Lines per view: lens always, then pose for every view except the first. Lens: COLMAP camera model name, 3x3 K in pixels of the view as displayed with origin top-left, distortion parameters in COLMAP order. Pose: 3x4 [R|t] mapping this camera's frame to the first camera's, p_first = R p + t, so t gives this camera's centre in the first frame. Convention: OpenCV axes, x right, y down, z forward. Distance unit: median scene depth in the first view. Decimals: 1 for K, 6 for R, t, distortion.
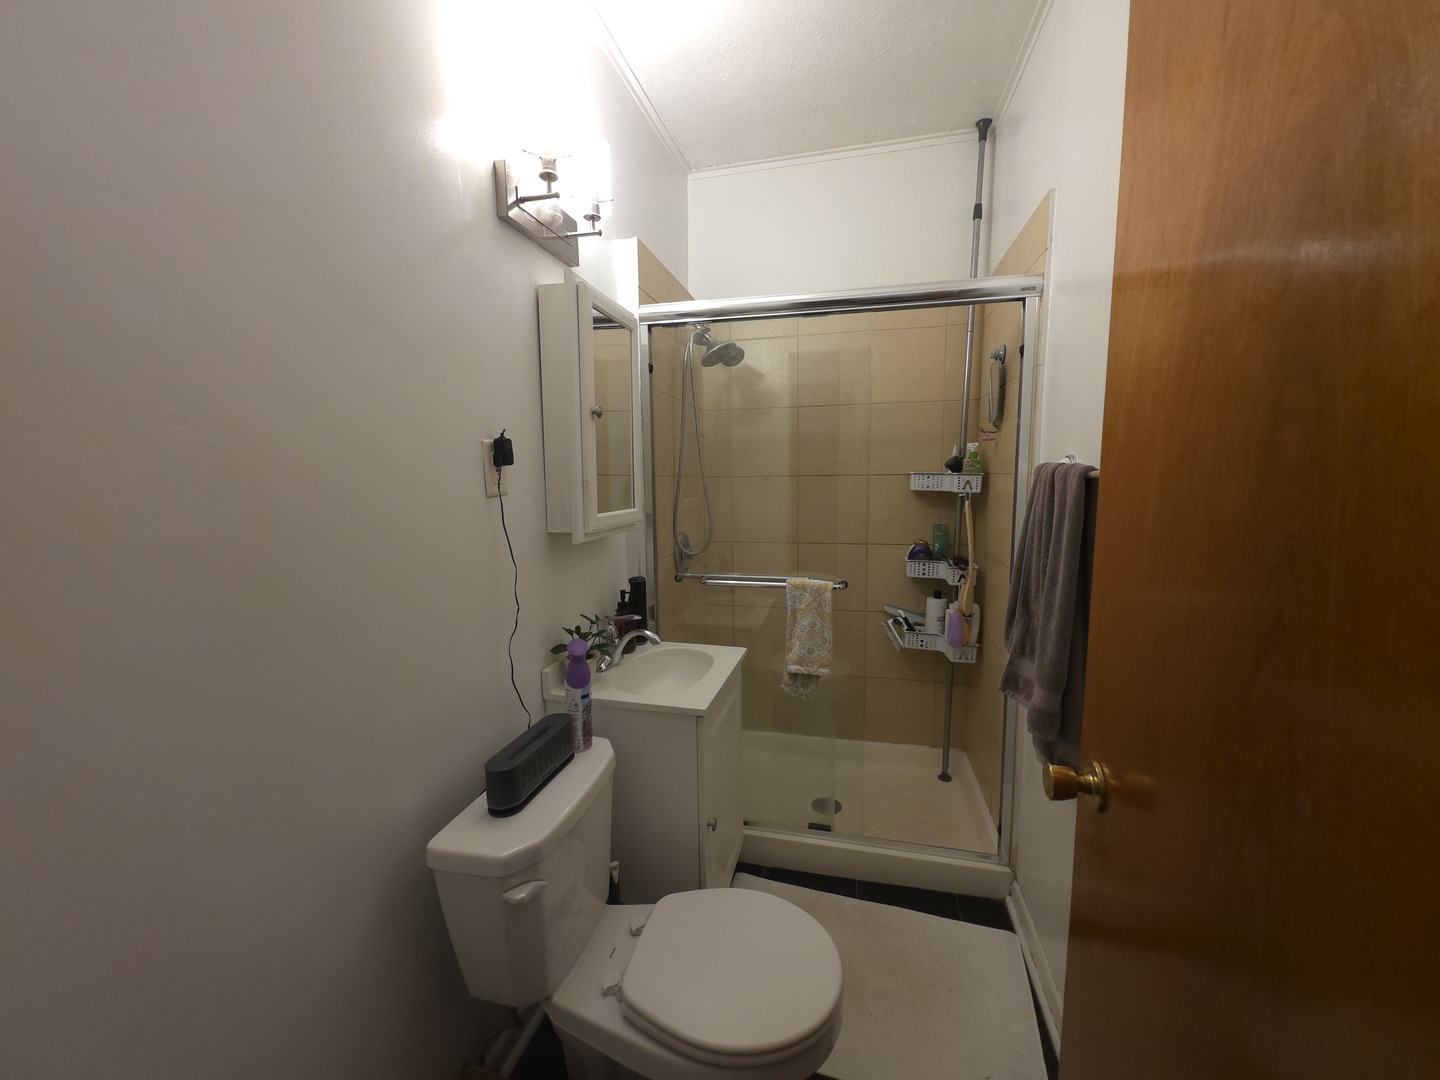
lens RADIAL K [[572.4, 0, 719.0], [0, 572.4, 536.0], [0, 0, 1]] dist [0.003697, -0.000774]
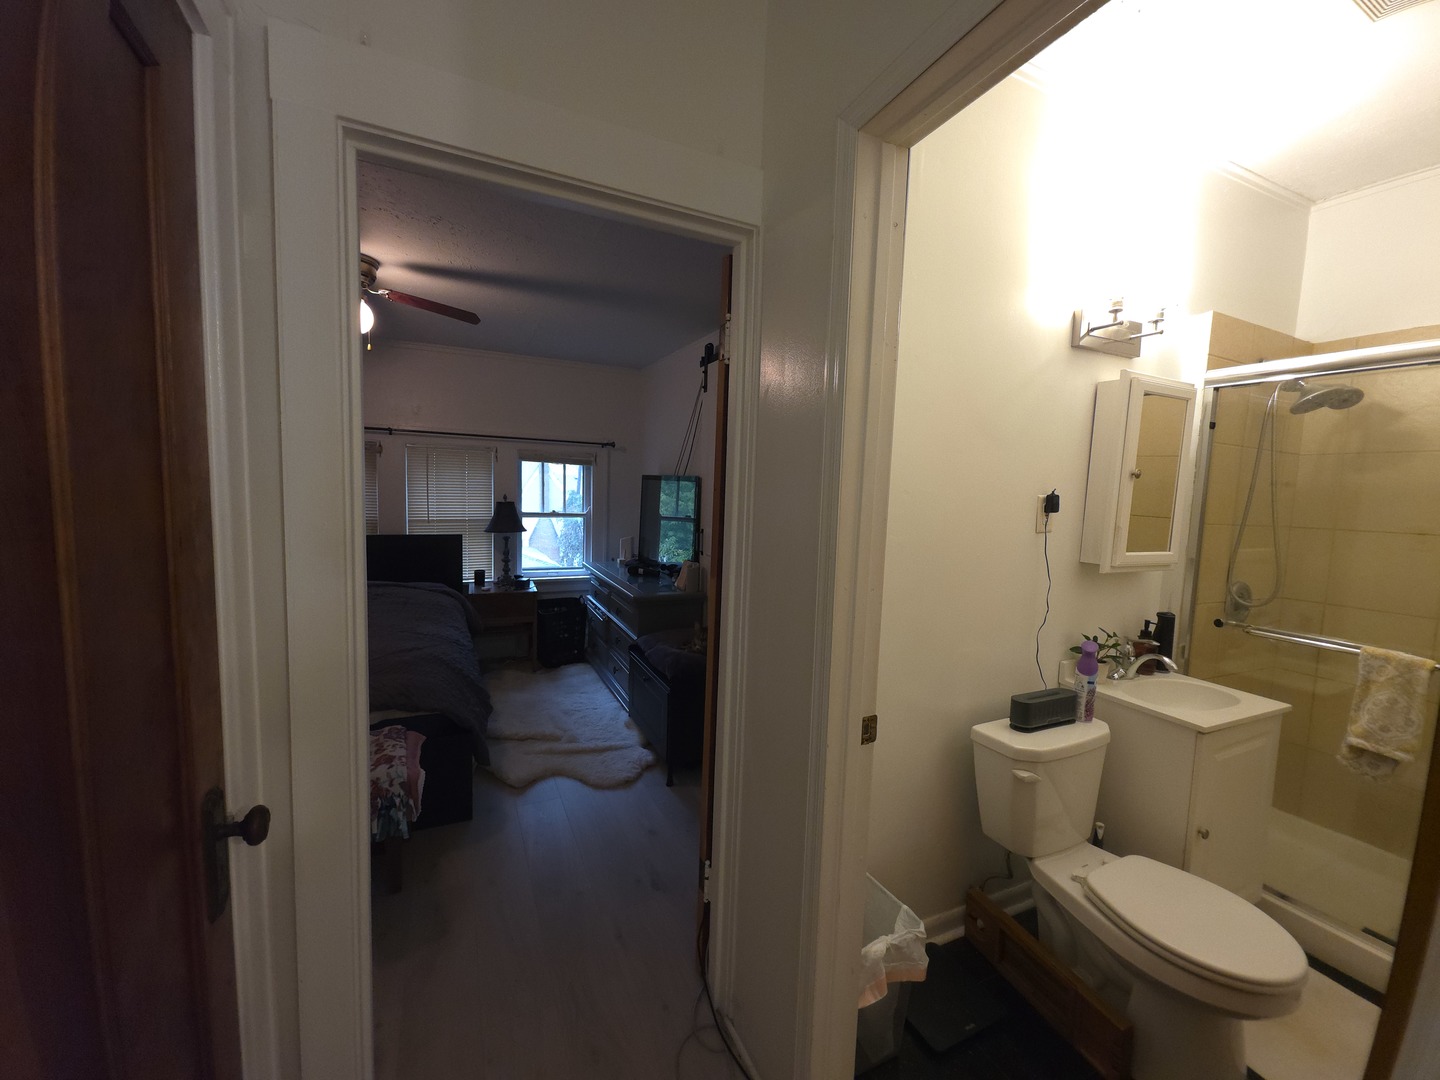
lens RADIAL K [[572.4, 0, 718.1], [0, 572.4, 539.6], [0, 0, 1]] dist [0.003697, -0.000774]
pose [[0.627831, 0.104387, -0.771318, 0.203783], [-0.127617, 0.991361, 0.030290, 0.010648], [0.767817, 0.079416, 0.635728, -0.522416]]
